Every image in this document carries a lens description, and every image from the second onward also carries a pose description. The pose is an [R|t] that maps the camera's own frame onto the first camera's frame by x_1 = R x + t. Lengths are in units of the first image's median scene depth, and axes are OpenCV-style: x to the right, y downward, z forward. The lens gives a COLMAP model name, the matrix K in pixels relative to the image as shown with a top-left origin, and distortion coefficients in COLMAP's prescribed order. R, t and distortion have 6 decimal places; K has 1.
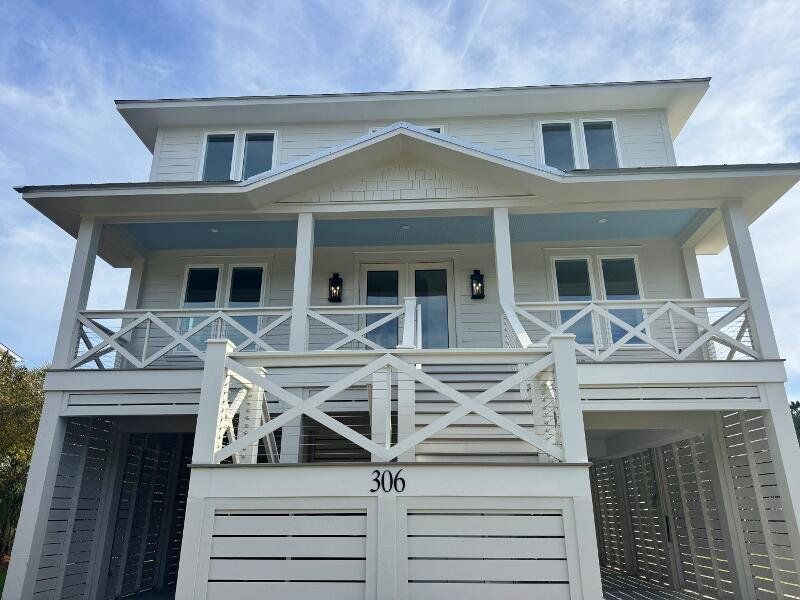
lens RADIAL K [[560.9, 0, 400.0], [0, 560.9, 300.0], [0, 0, 1]] dist [0.115005, -0.176530]
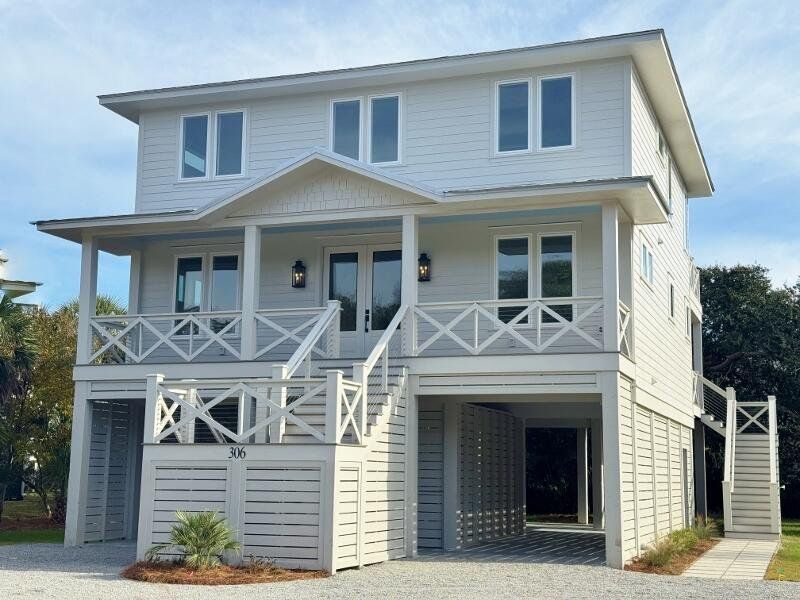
lens RADIAL K [[1122.8, 0, 400.0], [0, 1122.8, 300.0], [0, 0, 1]] dist [0.109524, -0.090197]
pose [[0.957235, -0.029896, -0.287762, 0.832811], [0.086048, 0.979054, 0.184524, -0.428832], [0.276218, -0.201394, 0.939758, -1.183401]]
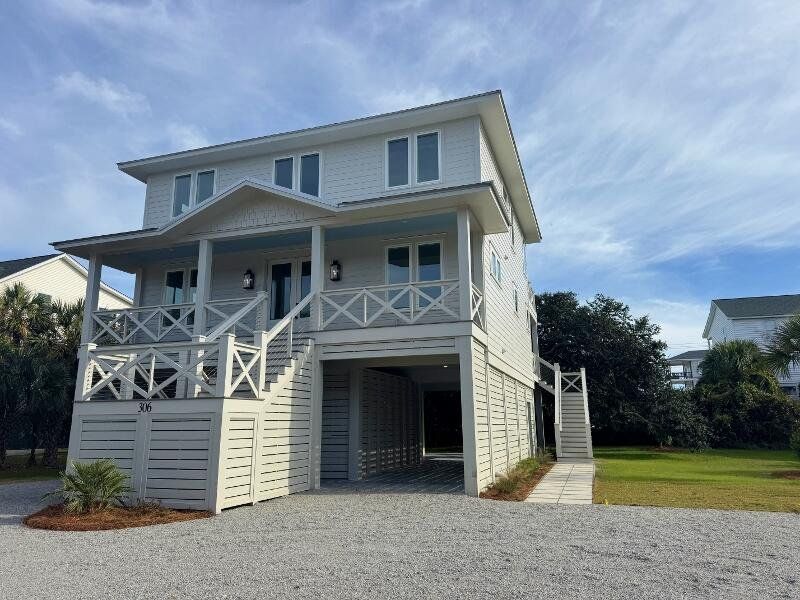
lens RADIAL K [[560.9, 0, 400.0], [0, 560.9, 300.0], [0, 0, 1]] dist [0.115005, -0.176530]
pose [[0.962253, -0.064623, -0.264373, 0.807564], [0.100018, 0.987393, 0.122684, -0.136282], [0.253111, -0.144495, 0.956585, -0.416475]]
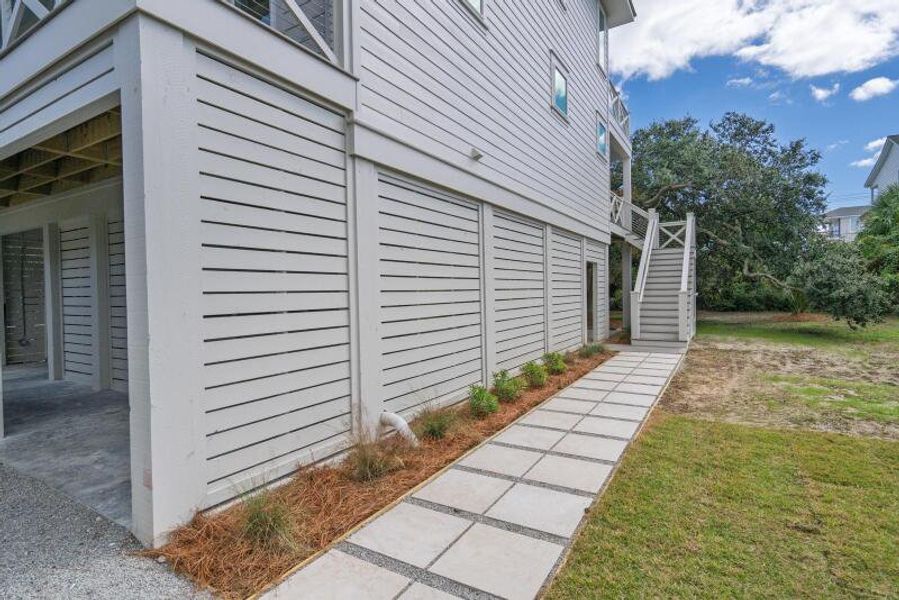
lens RADIAL K [[457.6, 0, 449.5], [0, 457.6, 300.0], [0, 0, 1]] dist [0.005431, 0.000265]
pose [[0.878539, -0.002346, -0.477665, 0.941347], [0.179290, 0.928495, 0.325197, 0.248821], [0.442746, -0.371339, 0.816139, 0.679750]]
